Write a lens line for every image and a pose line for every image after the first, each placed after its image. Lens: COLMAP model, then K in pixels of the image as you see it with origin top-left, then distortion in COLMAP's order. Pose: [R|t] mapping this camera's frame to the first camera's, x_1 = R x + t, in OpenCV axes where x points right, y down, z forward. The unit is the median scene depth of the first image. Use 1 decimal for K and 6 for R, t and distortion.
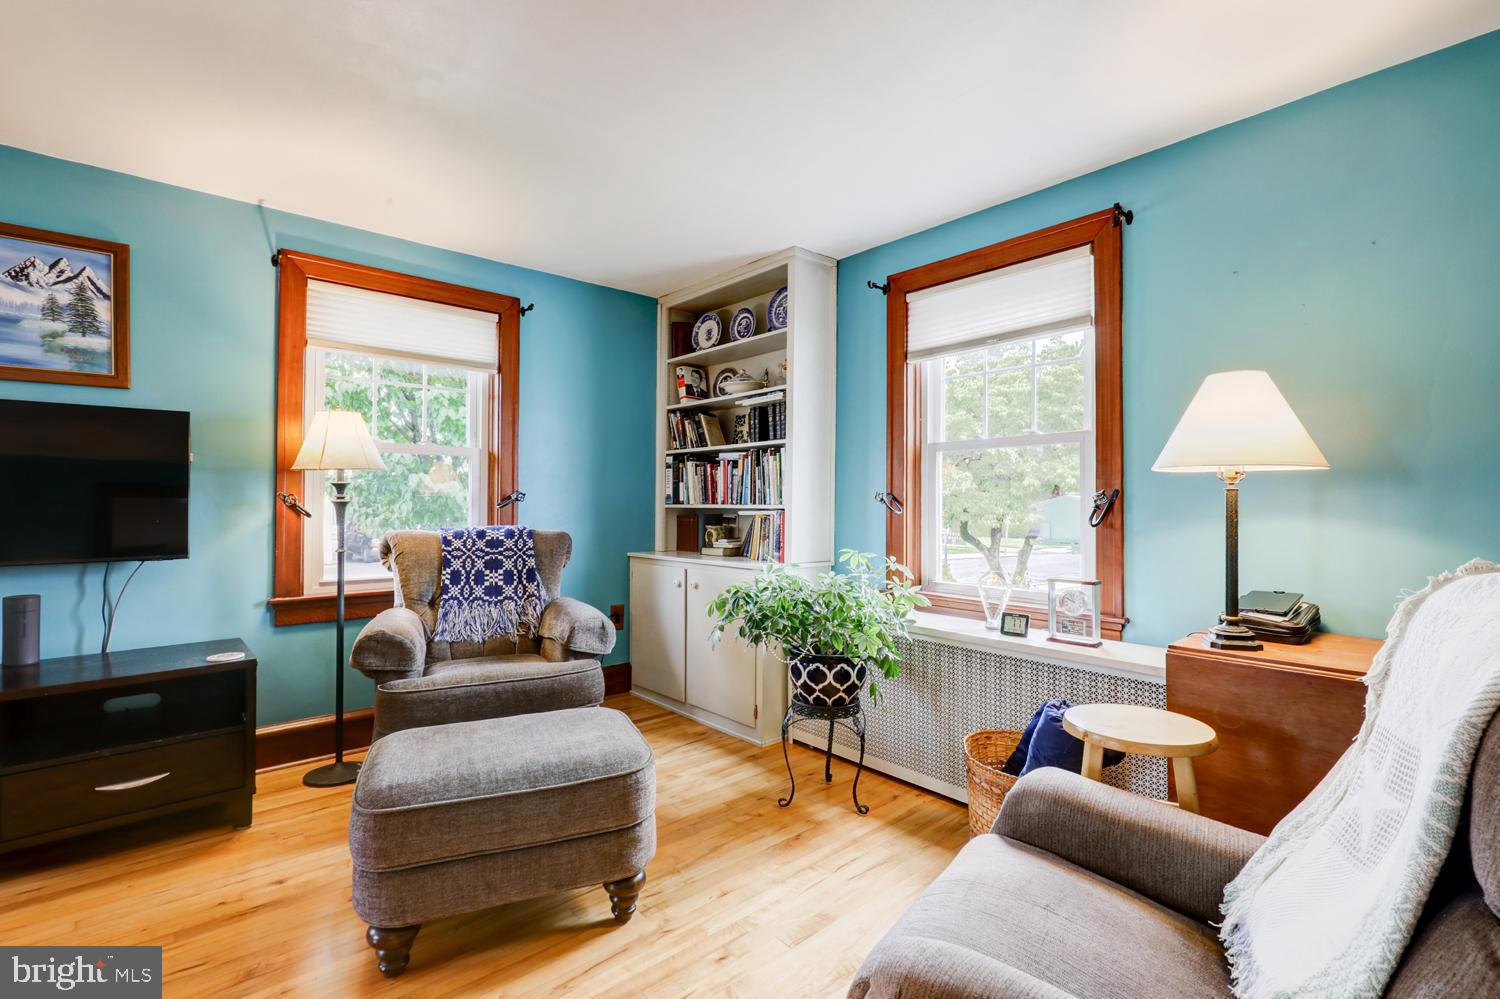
lens RADIAL K [[689.0, 0, 754.5], [0, 689.0, 493.2], [0, 0, 1]] dist [0.000128, 0.000766]
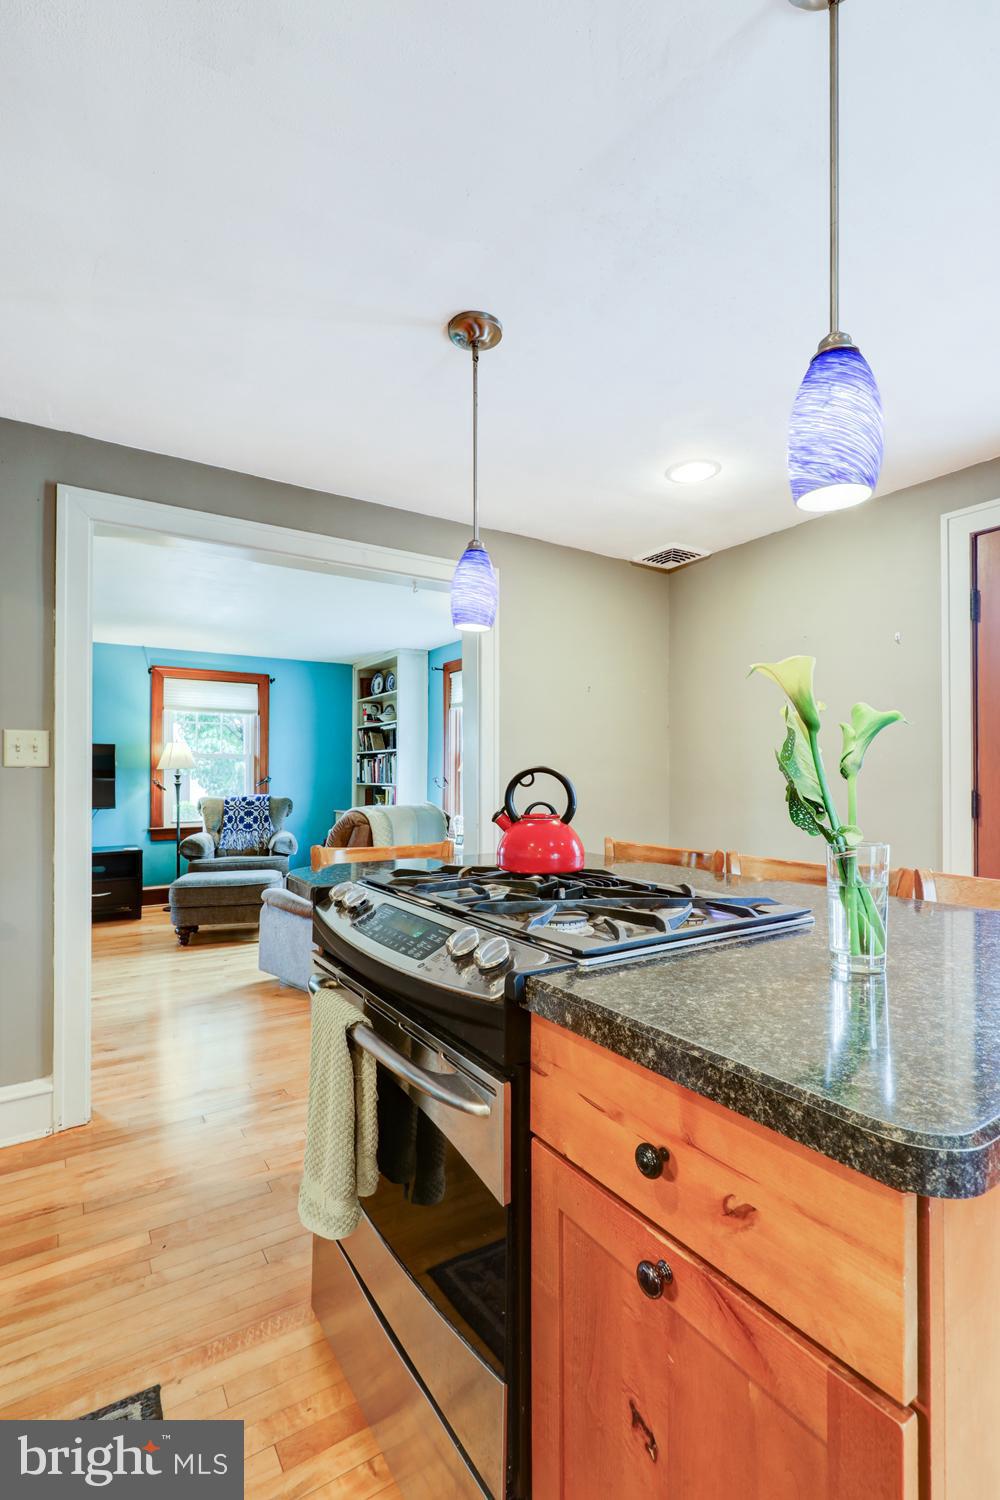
lens RADIAL K [[682.0, 0, 502.8], [0, 682.0, 768.1], [0, 0, 1]] dist [0.001212, 0.000116]
pose [[0.988325, -0.006784, -0.152209, 0.679923], [0.007502, 0.999963, 0.004141, -0.034451], [0.152175, -0.005235, 0.988340, -0.891512]]
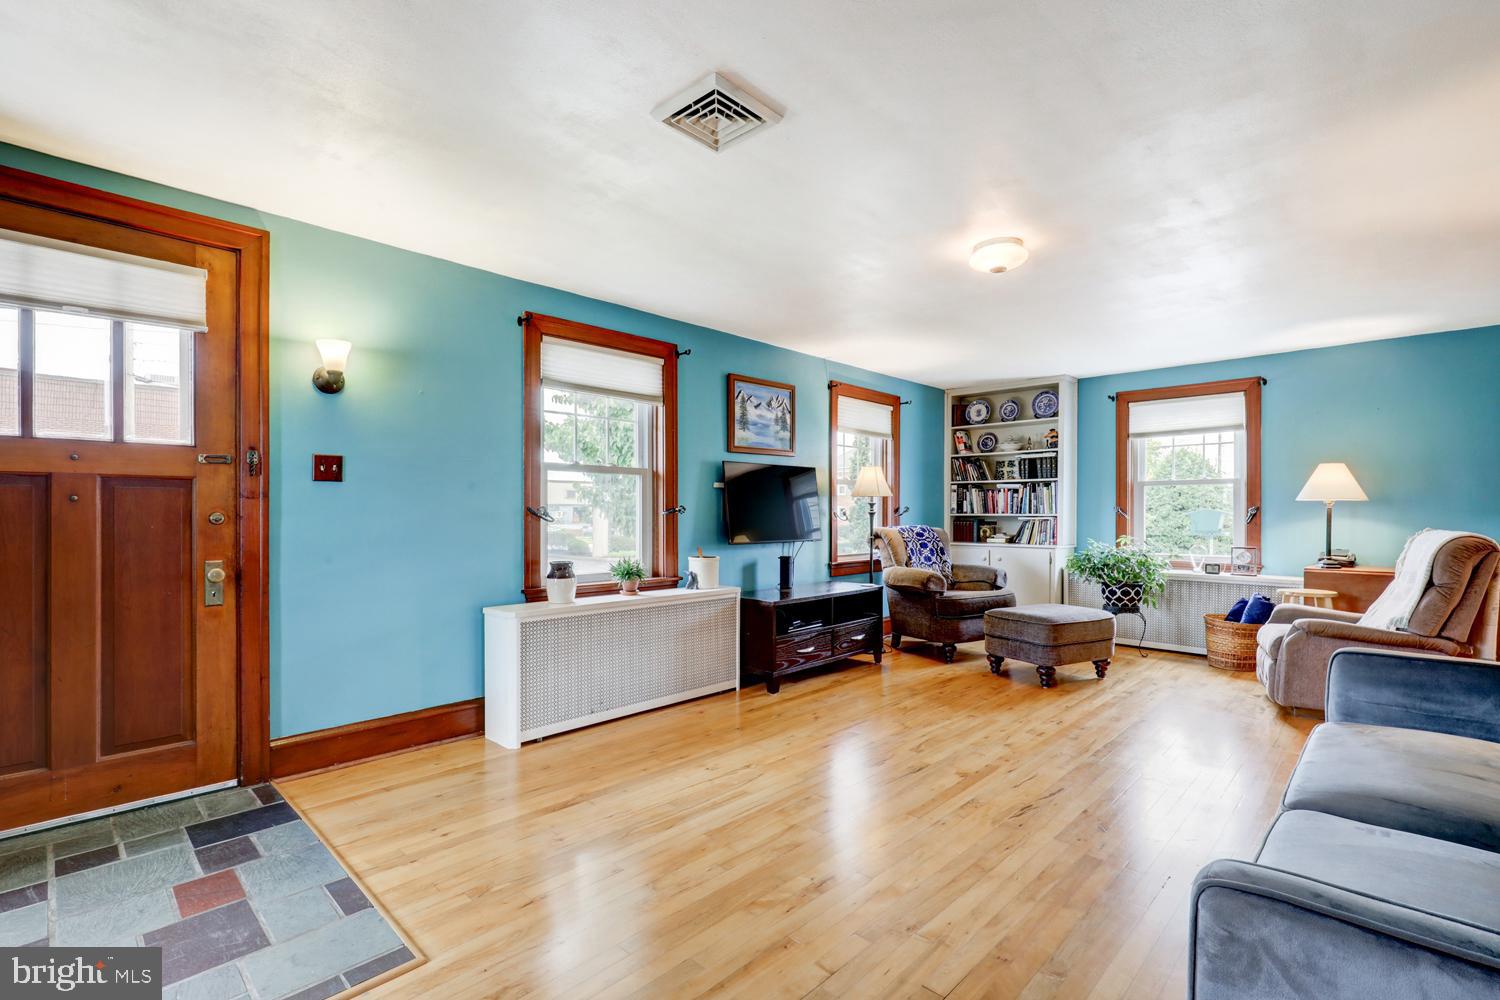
lens RADIAL K [[682.0, 0, 750.6], [0, 682.0, 518.8], [0, 0, 1]] dist [0.001212, 0.000116]
pose [[0.997083, -0.000598, 0.076318, -1.003749], [-0.001270, 0.999701, 0.024428, -0.015300], [-0.076309, -0.024454, 0.996784, -0.836688]]
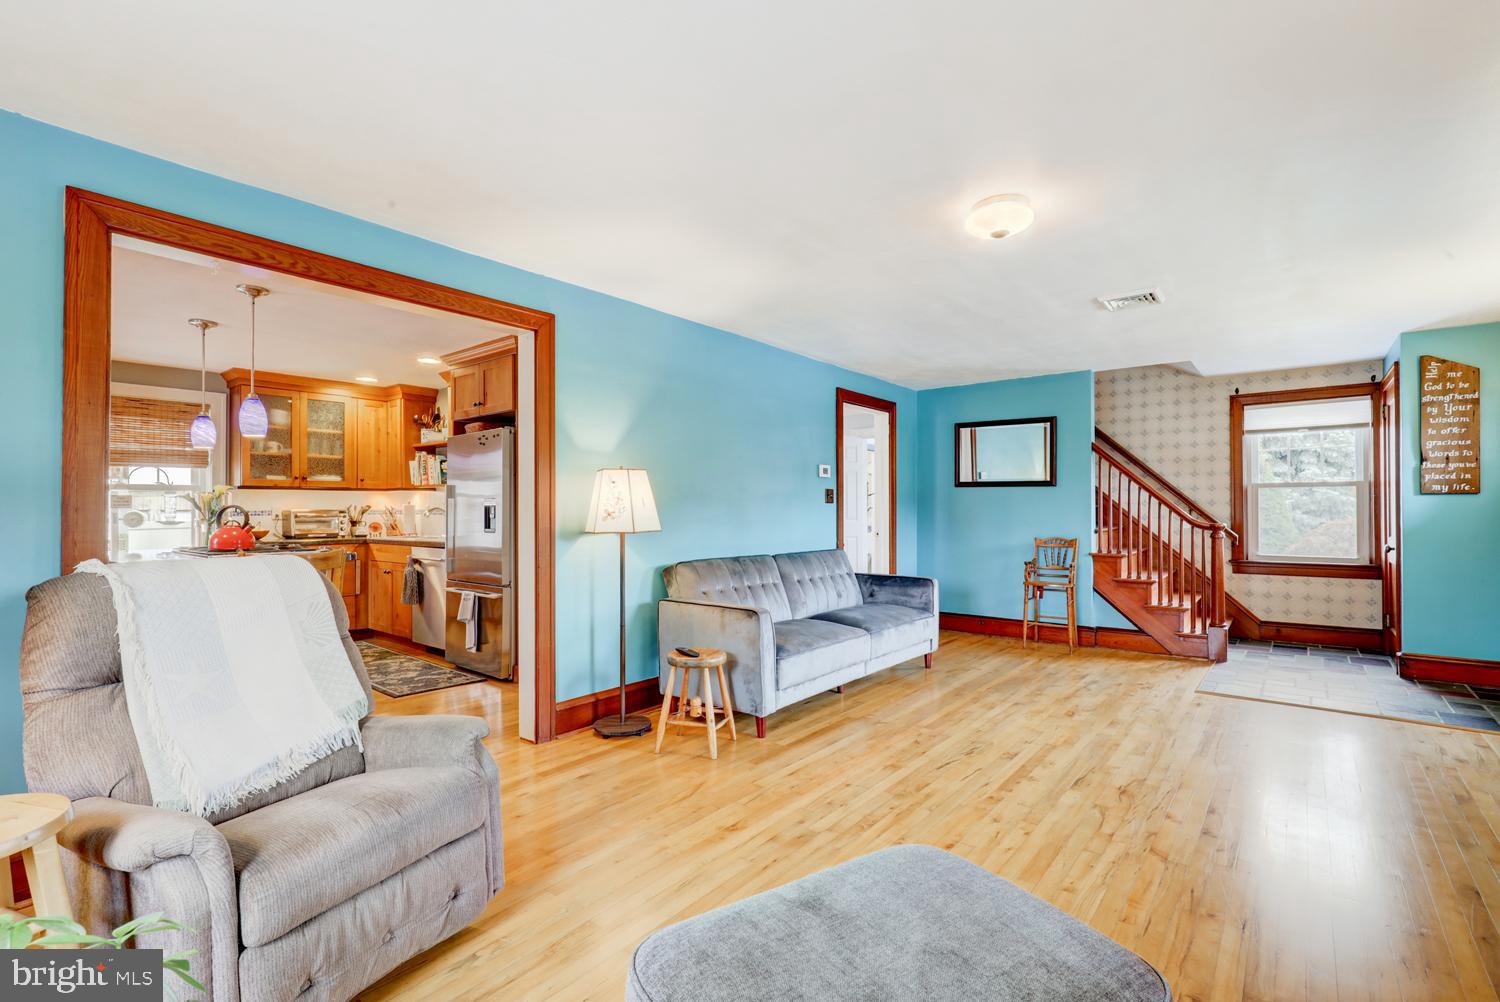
lens RADIAL K [[678.2, 0, 752.6], [0, 678.2, 502.5], [0, 0, 1]] dist [0.001845, 0.000563]
pose [[-0.987087, 0.000851, -0.160183, -0.096545], [0.005679, 0.999543, -0.029685, 0.001800], [0.160084, -0.030211, -0.986641, 0.972499]]
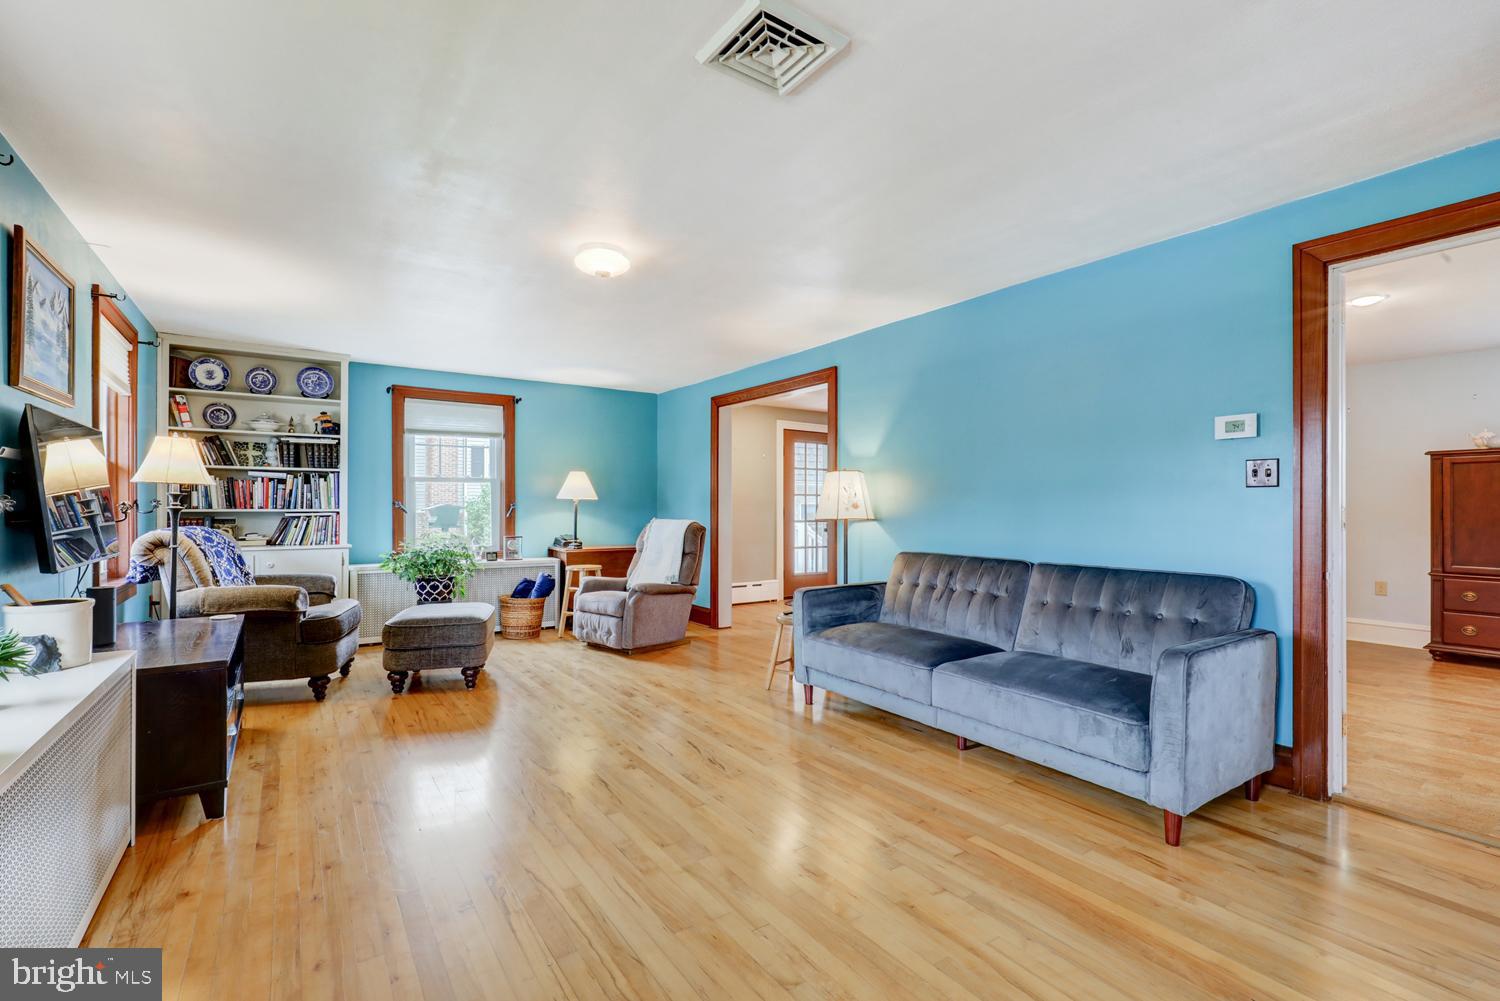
lens RADIAL K [[681.4, 0, 752.4], [0, 681.4, 504.4], [0, 0, 1]] dist [0.000205, 0.000980]
pose [[0.130454, 0.002616, 0.991451, -1.577995], [-0.018134, 0.999836, -0.000252, -0.013229], [-0.991289, -0.017946, 0.130480, -0.209733]]
